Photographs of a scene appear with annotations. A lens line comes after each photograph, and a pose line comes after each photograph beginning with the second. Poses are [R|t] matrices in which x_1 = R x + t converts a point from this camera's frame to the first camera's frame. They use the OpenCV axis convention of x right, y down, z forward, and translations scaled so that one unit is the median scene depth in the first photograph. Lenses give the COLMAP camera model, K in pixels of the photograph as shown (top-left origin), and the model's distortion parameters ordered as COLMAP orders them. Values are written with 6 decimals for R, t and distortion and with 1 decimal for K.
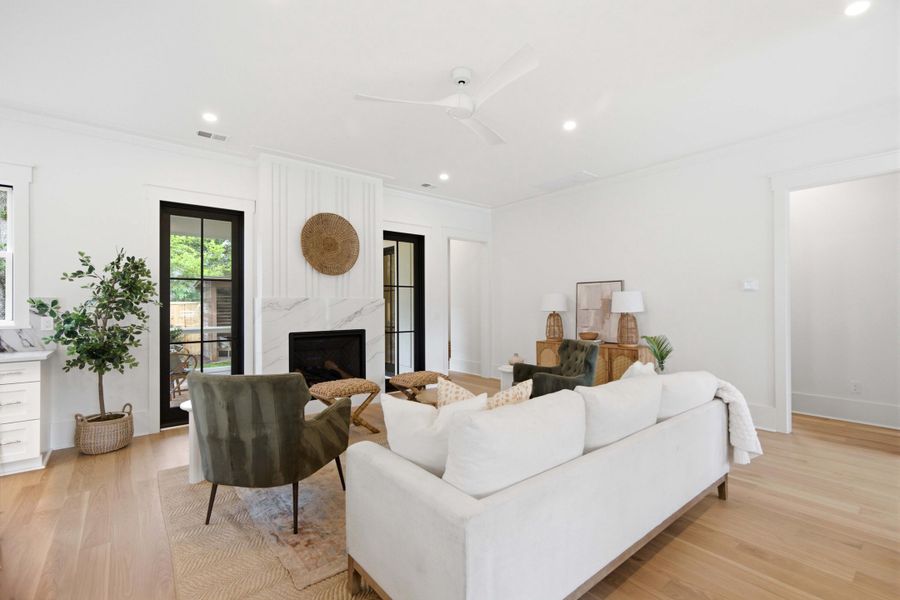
lens RADIAL K [[403.7, 0, 452.0], [0, 403.7, 303.1], [0, 0, 1]] dist [-0.001042, 0.000066]
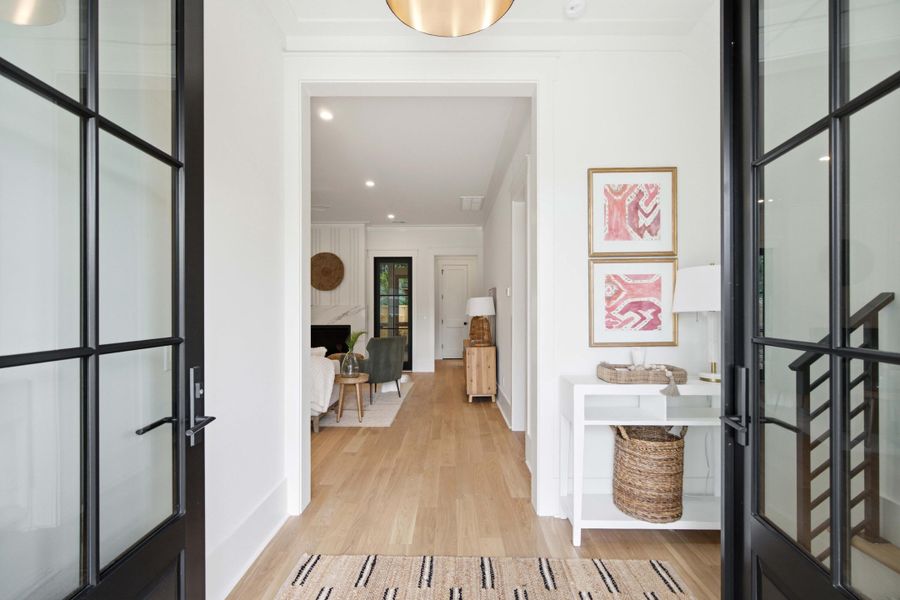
lens RADIAL K [[403.7, 0, 452.0], [0, 403.7, 303.1], [0, 0, 1]] dist [-0.001042, 0.000066]
pose [[0.781461, -0.009618, -0.623880, 1.096087], [0.005994, 0.999951, -0.007908, -0.003395], [0.623925, 0.002441, 0.781480, 0.049933]]
